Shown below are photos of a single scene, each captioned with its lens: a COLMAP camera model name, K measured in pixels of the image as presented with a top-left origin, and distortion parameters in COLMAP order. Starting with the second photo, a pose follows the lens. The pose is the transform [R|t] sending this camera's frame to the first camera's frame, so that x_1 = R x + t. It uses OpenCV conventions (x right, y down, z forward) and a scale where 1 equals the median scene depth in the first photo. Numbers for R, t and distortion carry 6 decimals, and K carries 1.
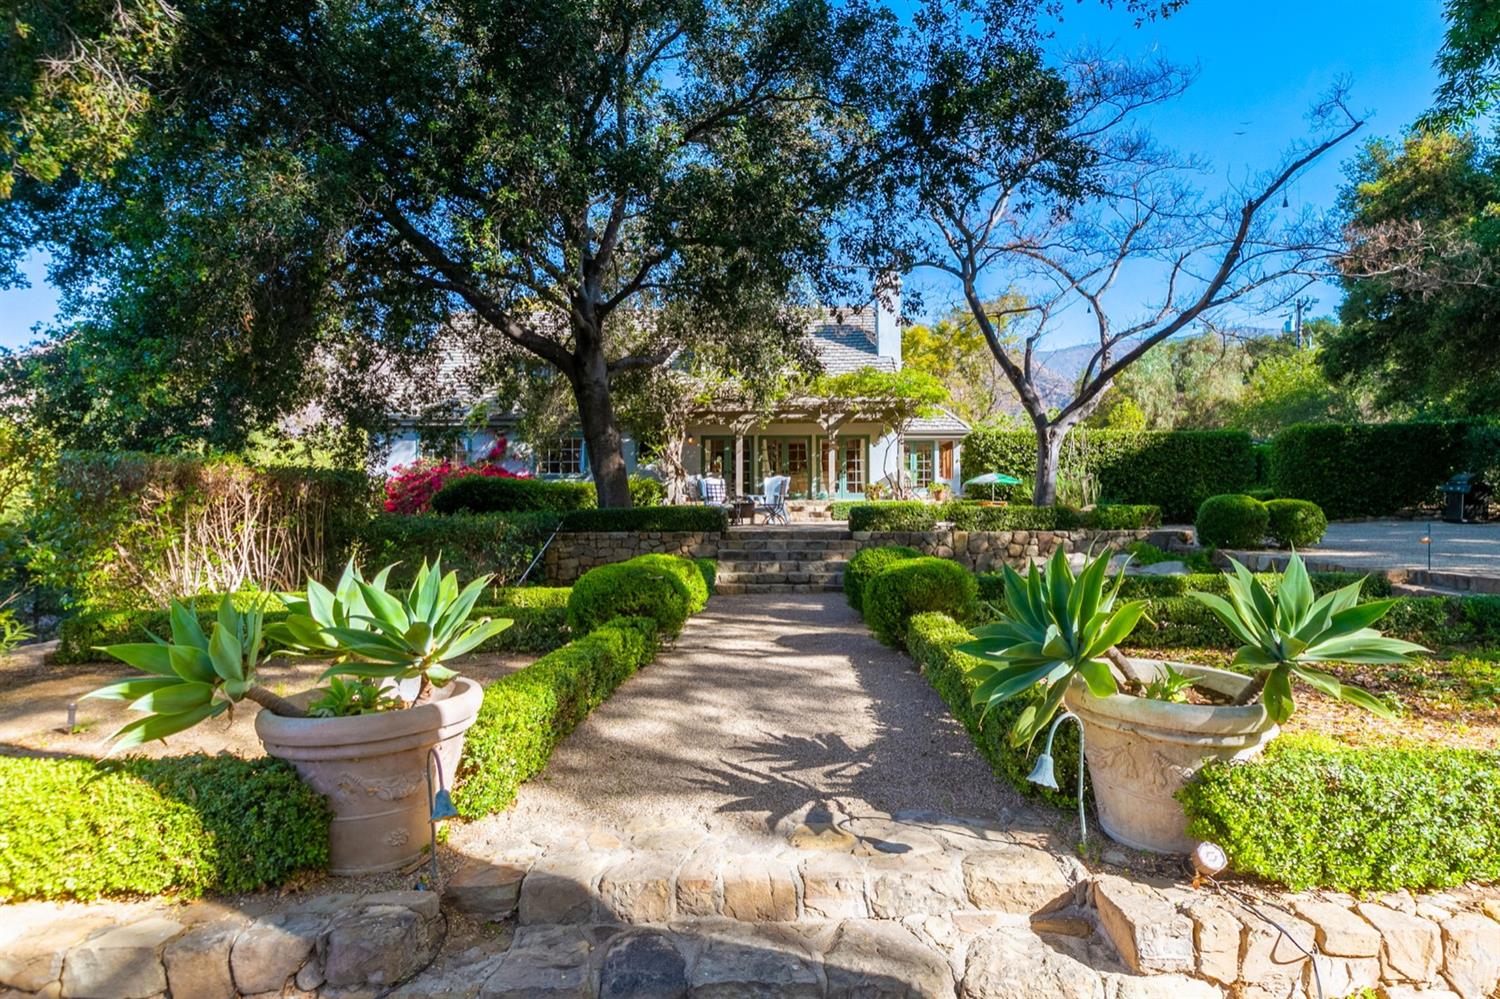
lens RADIAL K [[717.5, 0, 750.9], [0, 717.5, 486.0], [0, 0, 1]] dist [0.000578, 0.000001]
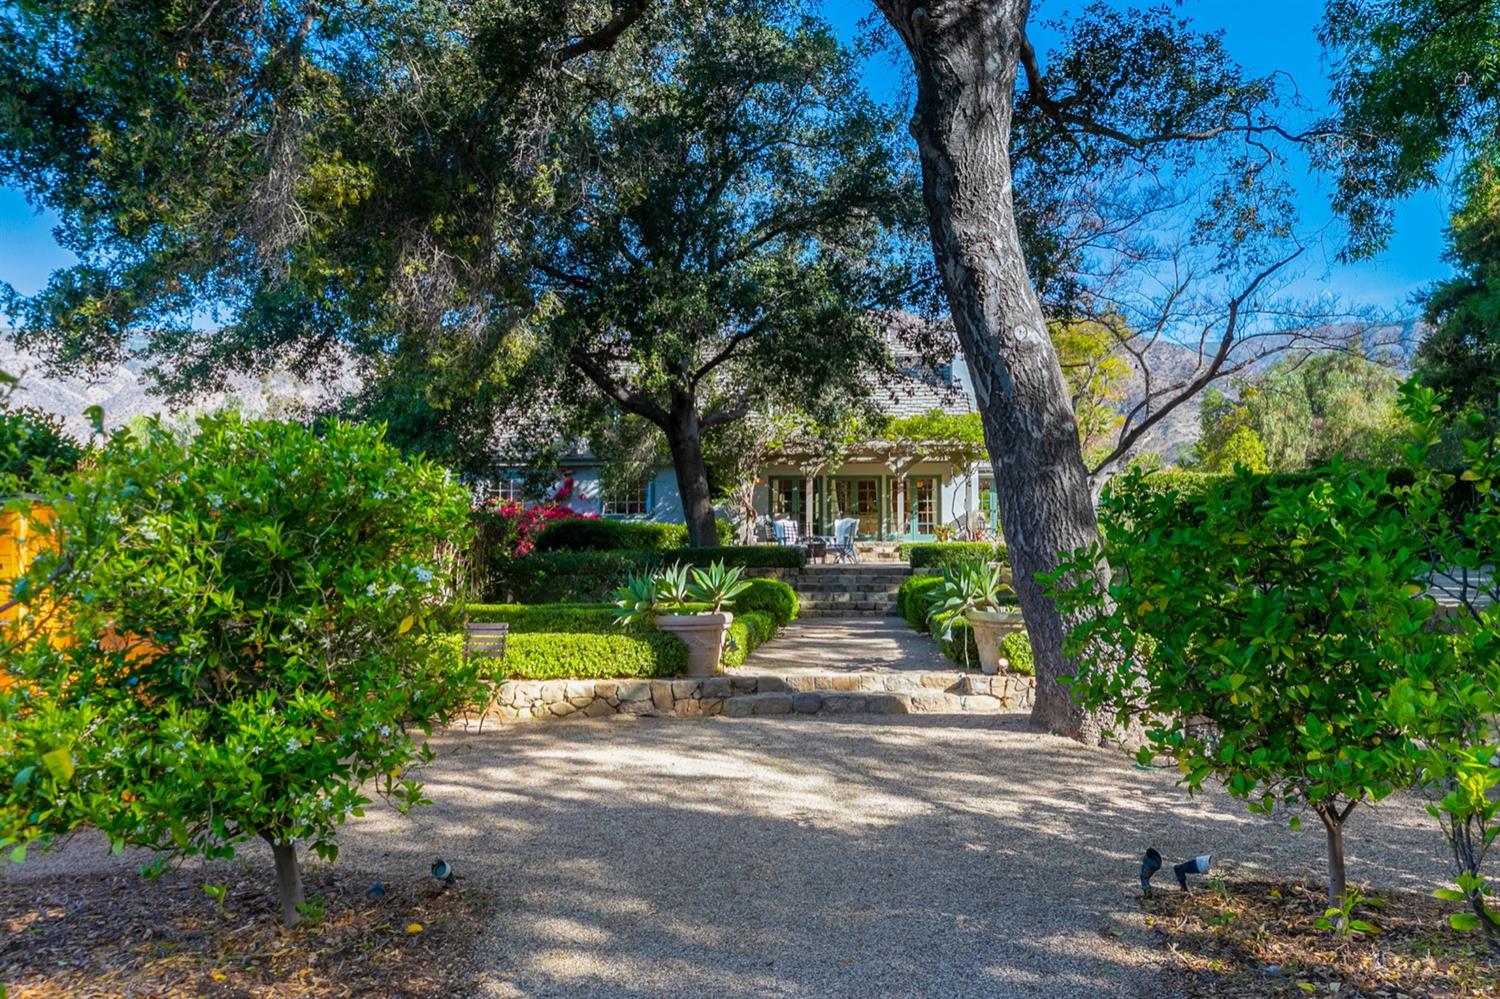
lens RADIAL K [[1000.0, 0, 750.0], [0, 1000.0, 499.5], [0, 0, 1]] dist [0.000125, -0.000078]
pose [[0.998423, 0.001247, -0.056122, -0.021198], [-0.002587, 0.999713, -0.023805, -0.005551], [0.056077, 0.023913, 0.998140, -0.439548]]
